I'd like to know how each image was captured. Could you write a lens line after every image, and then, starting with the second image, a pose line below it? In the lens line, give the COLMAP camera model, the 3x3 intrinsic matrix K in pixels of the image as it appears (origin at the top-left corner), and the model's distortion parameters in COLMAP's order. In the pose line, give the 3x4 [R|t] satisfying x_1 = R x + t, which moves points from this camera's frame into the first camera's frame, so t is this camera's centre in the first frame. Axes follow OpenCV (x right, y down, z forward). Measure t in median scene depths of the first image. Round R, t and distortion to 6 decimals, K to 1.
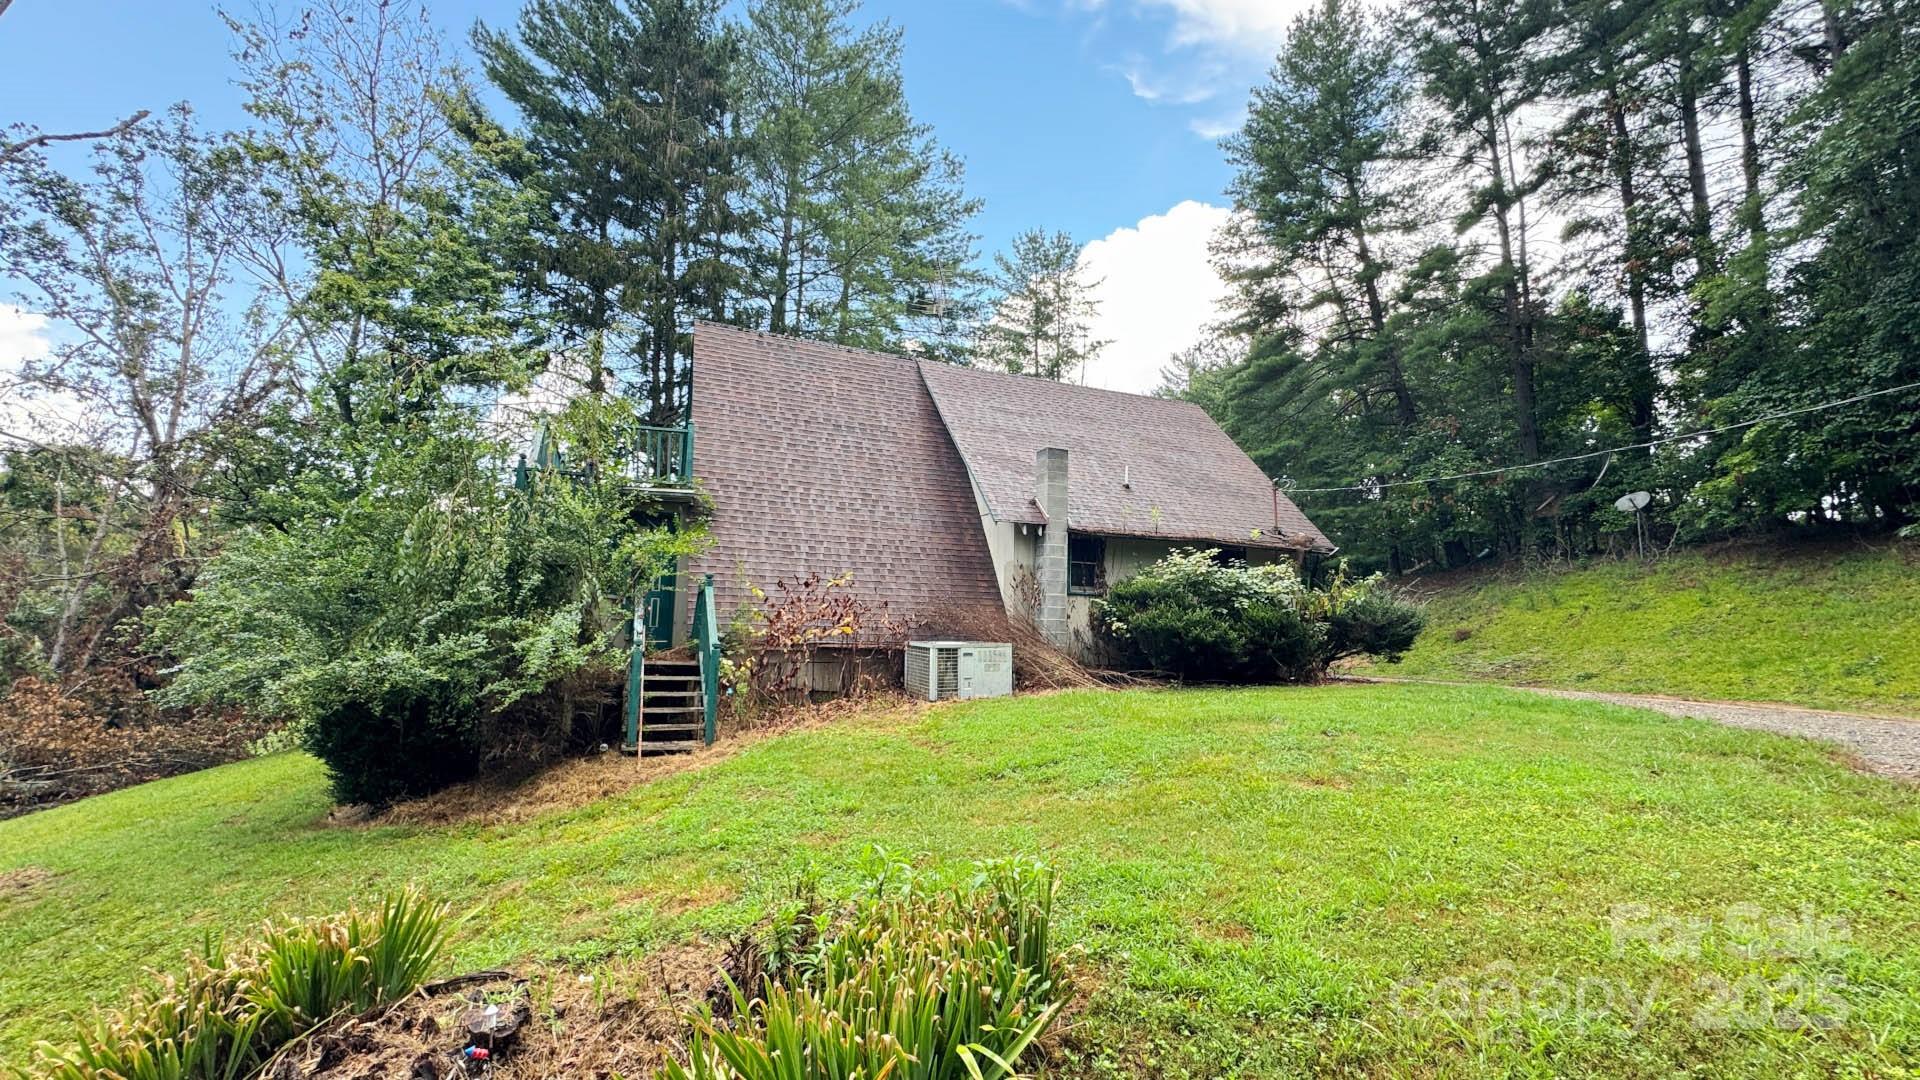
lens RADIAL K [[764.6, 0, 960.0], [0, 764.6, 540.0], [0, 0, 1]] dist [-0.006056, 0.000625]
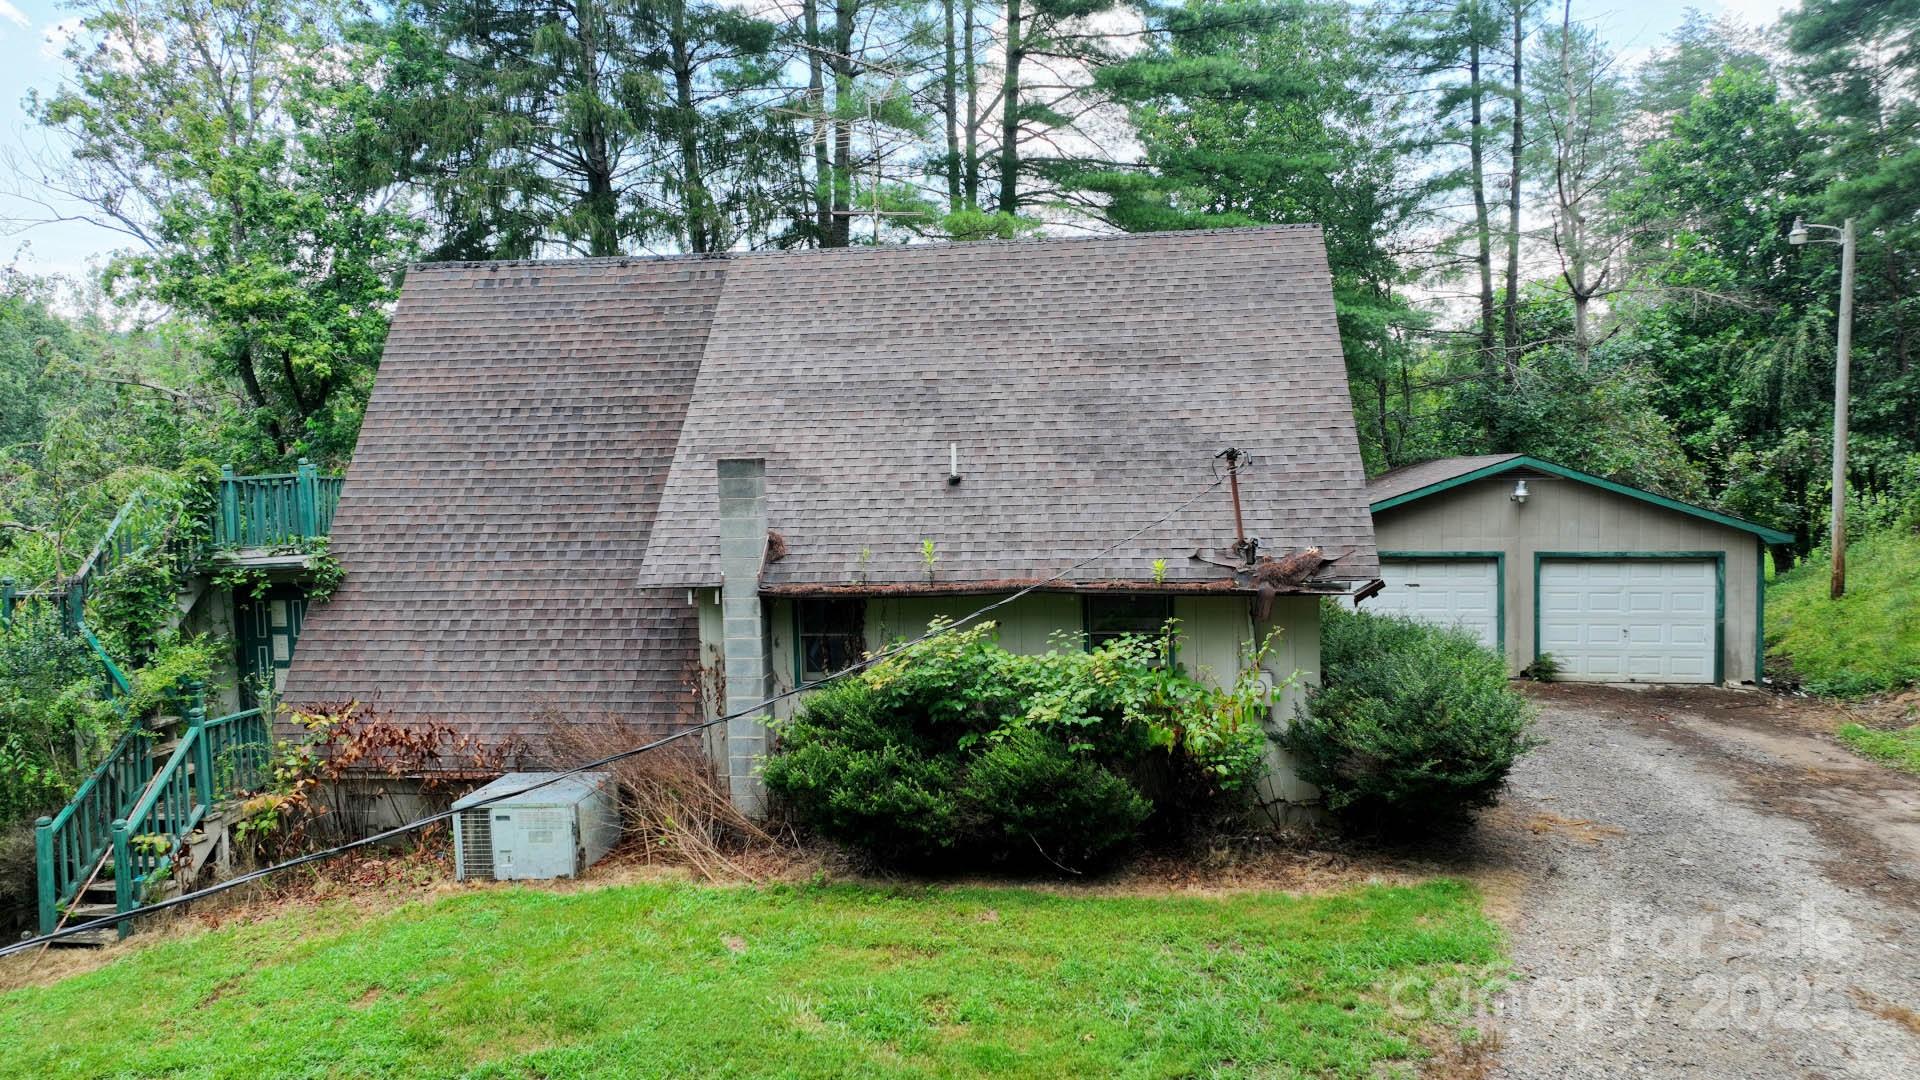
lens RADIAL K [[1347.9, 0, 960.0], [0, 1347.9, 540.0], [0, 0, 1]] dist [0.004521, 0.004786]
pose [[0.864992, -0.011327, -0.501657, 0.826339], [0.100259, 0.983488, 0.150667, -0.202703], [0.491667, -0.180621, 0.851845, 0.169115]]
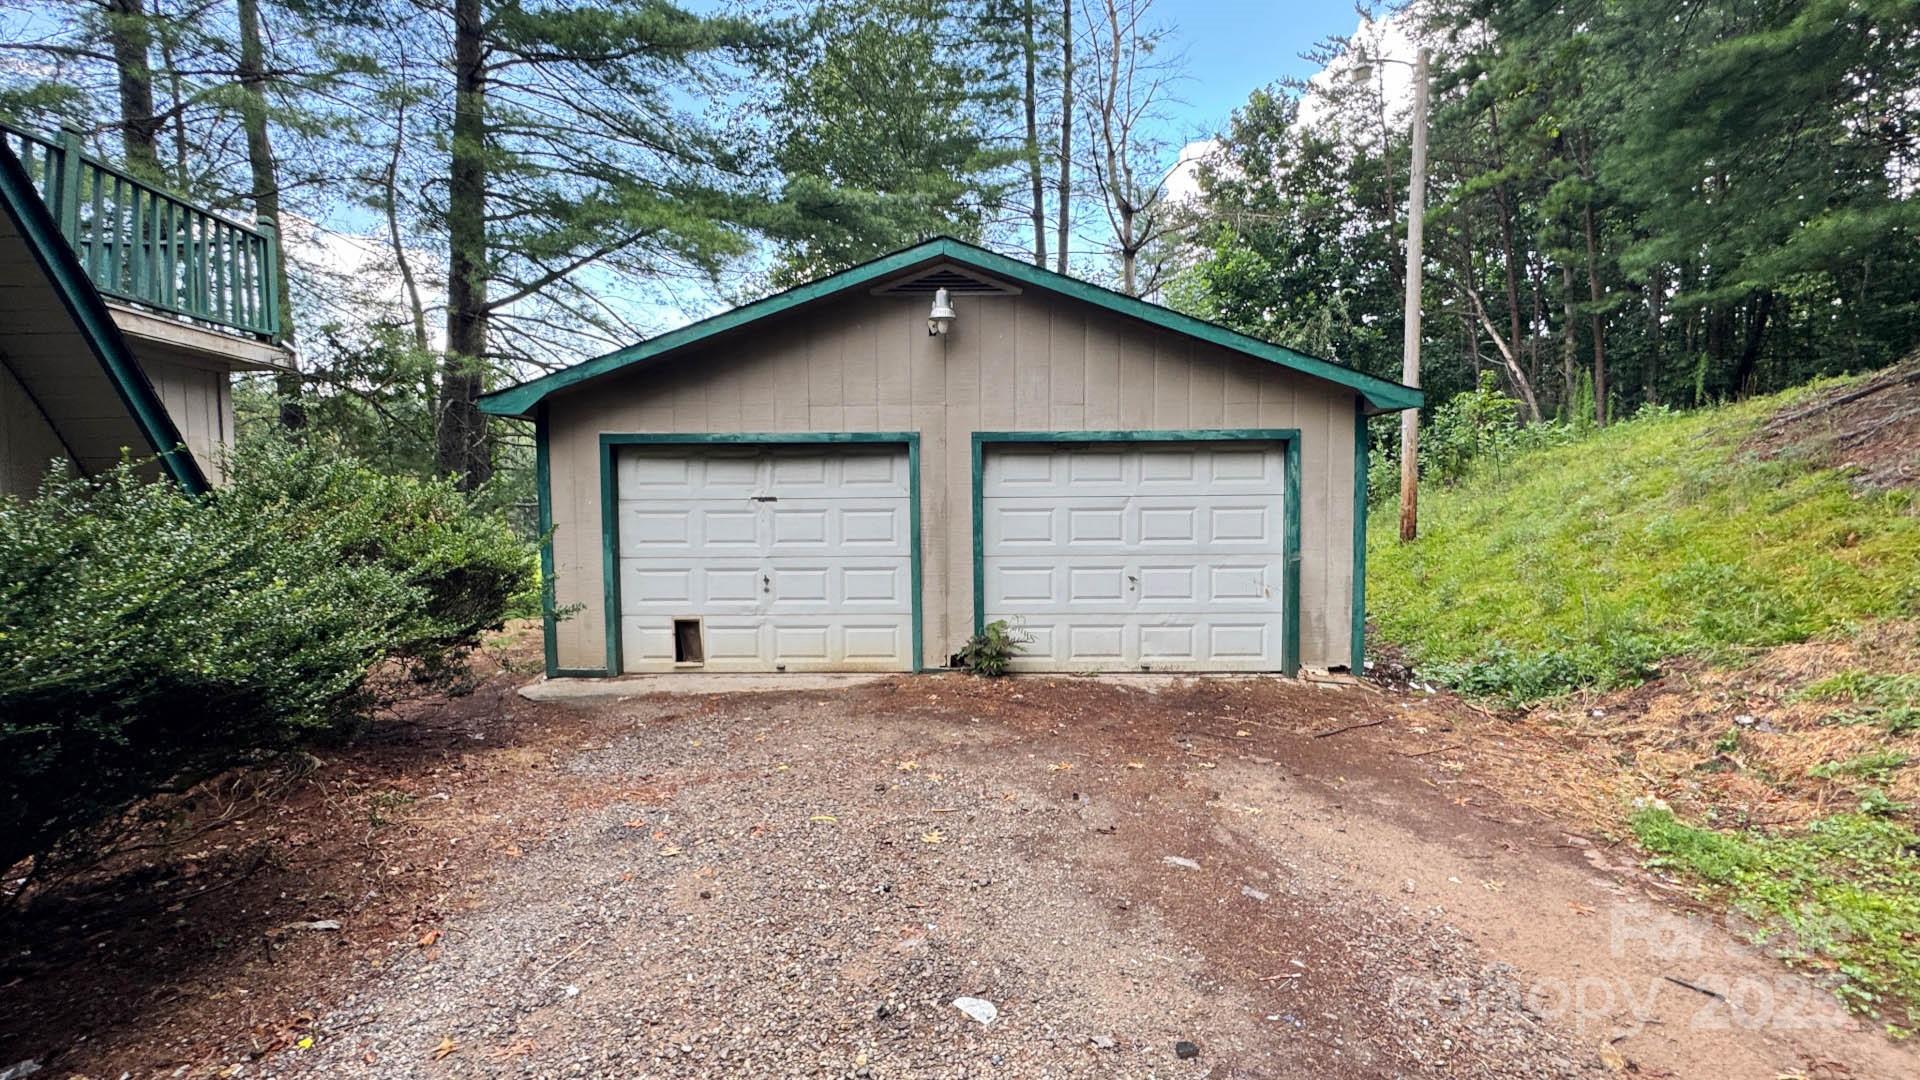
lens RADIAL K [[826.8, 0, 960.0], [0, 826.8, 540.0], [0, 0, 1]] dist [0.000115, -0.000016]
pose [[0.941111, -0.017135, -0.337663, 0.776112], [0.073993, 0.984943, 0.156247, 0.138698], [0.329901, -0.172031, 0.928208, 1.494618]]
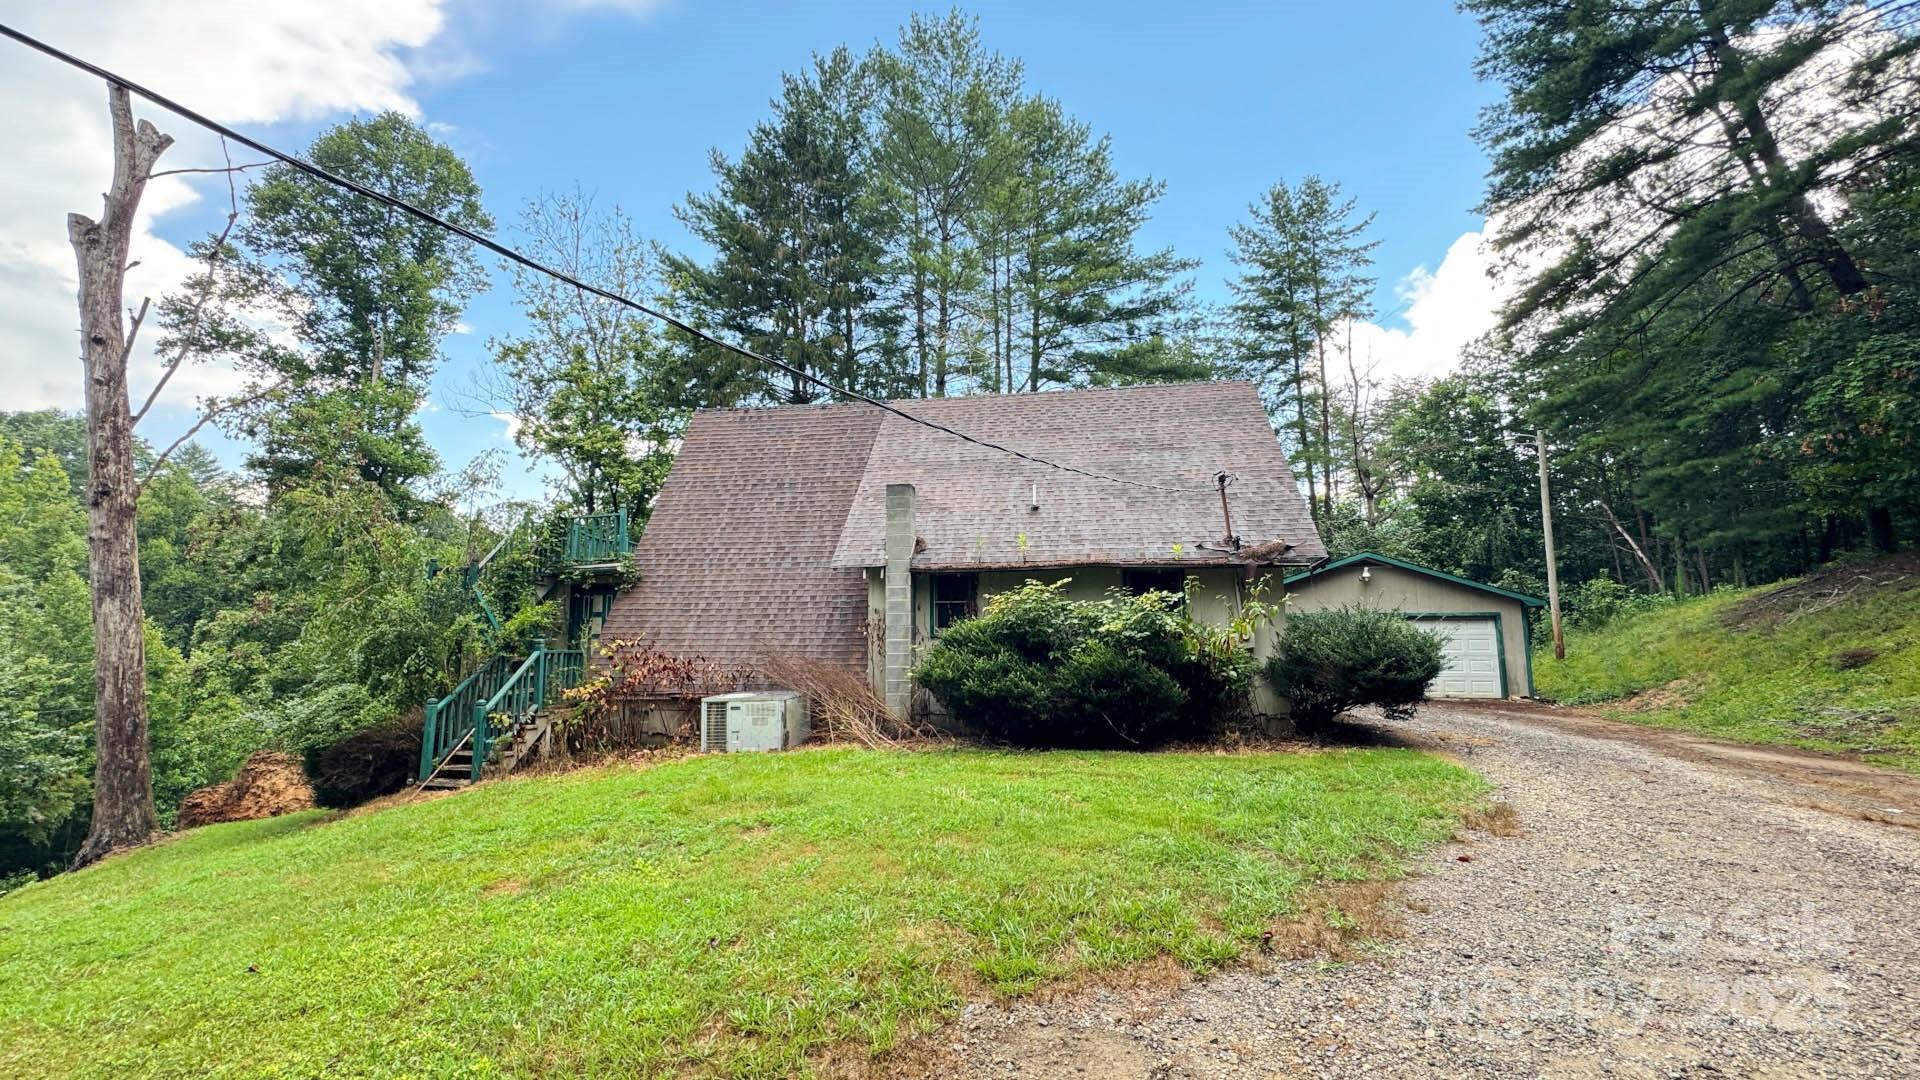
lens RADIAL K [[764.6, 0, 960.0], [0, 764.6, 540.0], [0, 0, 1]] dist [-0.006056, 0.000625]
pose [[0.852303, -0.093126, -0.514692, 0.681330], [0.084923, 0.995604, -0.039512, -0.007540], [0.516108, -0.010033, 0.856464, 0.232514]]
